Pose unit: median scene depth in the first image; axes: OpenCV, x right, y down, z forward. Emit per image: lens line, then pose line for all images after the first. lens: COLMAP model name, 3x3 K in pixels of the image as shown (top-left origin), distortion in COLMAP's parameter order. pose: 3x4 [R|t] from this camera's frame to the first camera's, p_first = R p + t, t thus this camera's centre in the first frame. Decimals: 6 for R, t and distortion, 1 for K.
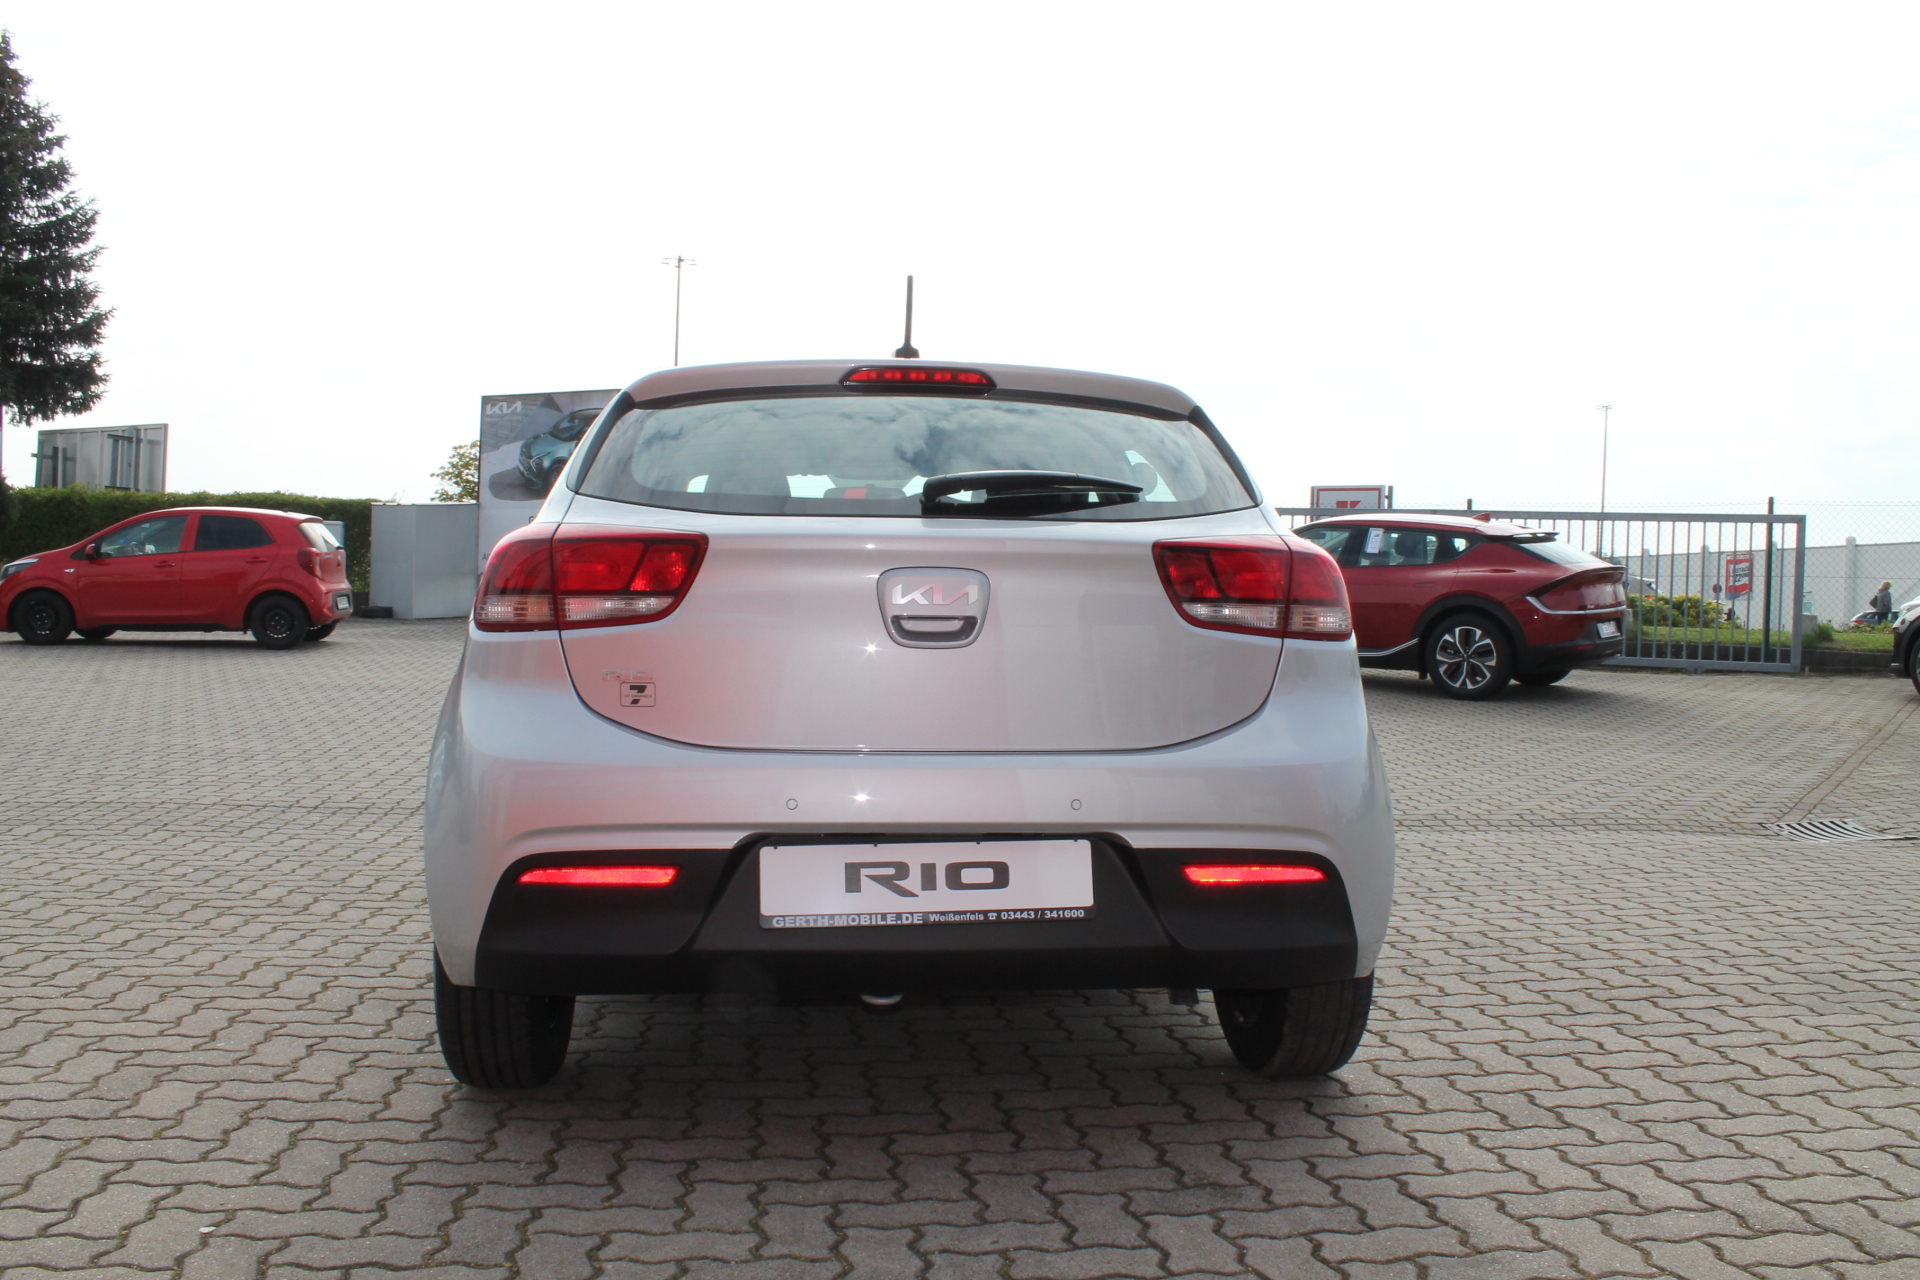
lens RADIAL K [[1611.1, 0, 960.0], [0, 1611.1, 640.0], [0, 0, 1]] dist [-0.164891, 0.158639]
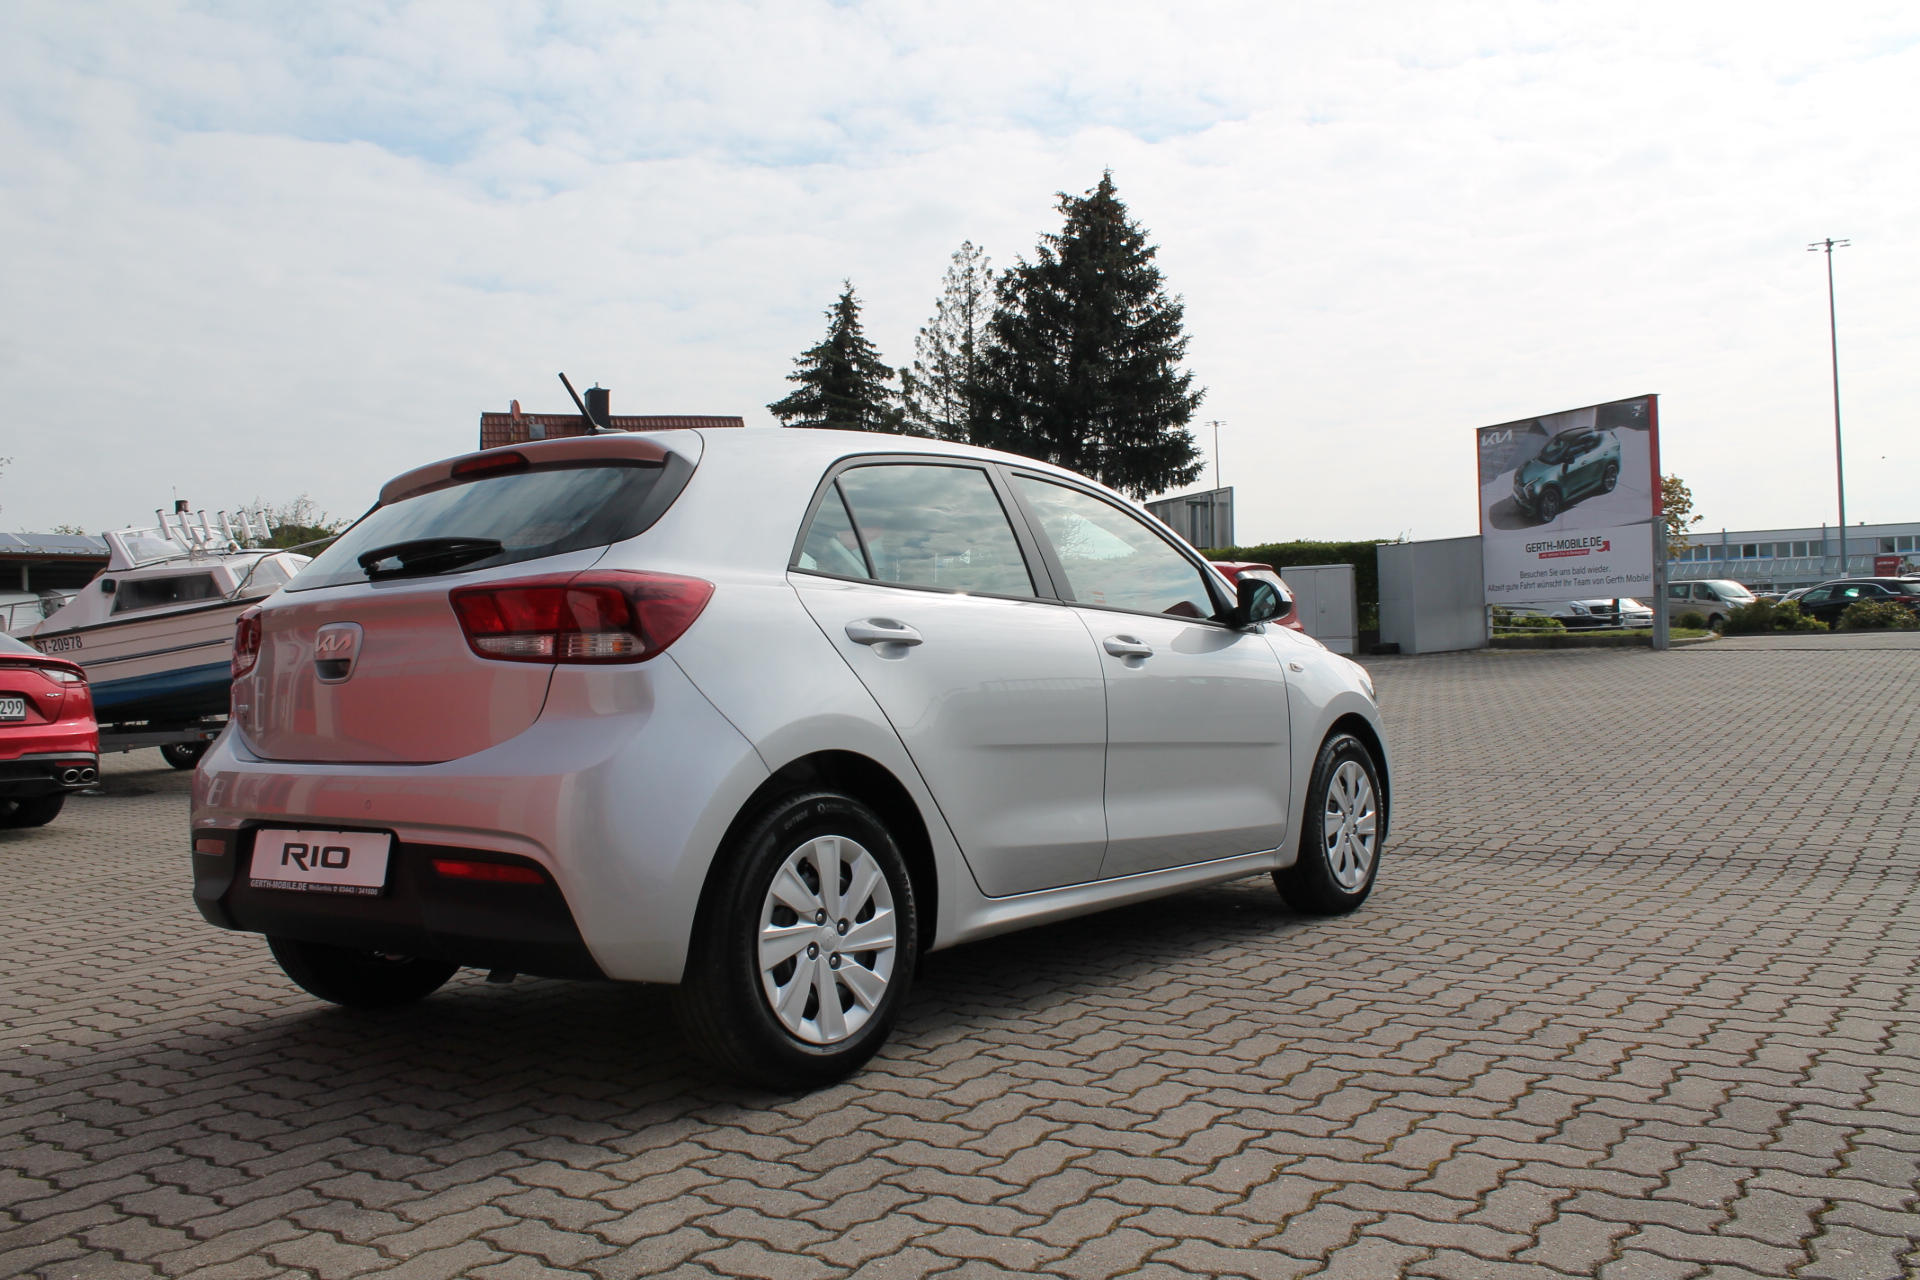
lens RADIAL K [[1611.1, 0, 960.0], [0, 1611.1, 640.0], [0, 0, 1]] dist [-0.164891, 0.158639]
pose [[0.733454, -0.050928, -0.677829, 0.134532], [0.036298, 0.998701, -0.035760, 0.003727], [0.678769, 0.001624, 0.734350, 0.043704]]
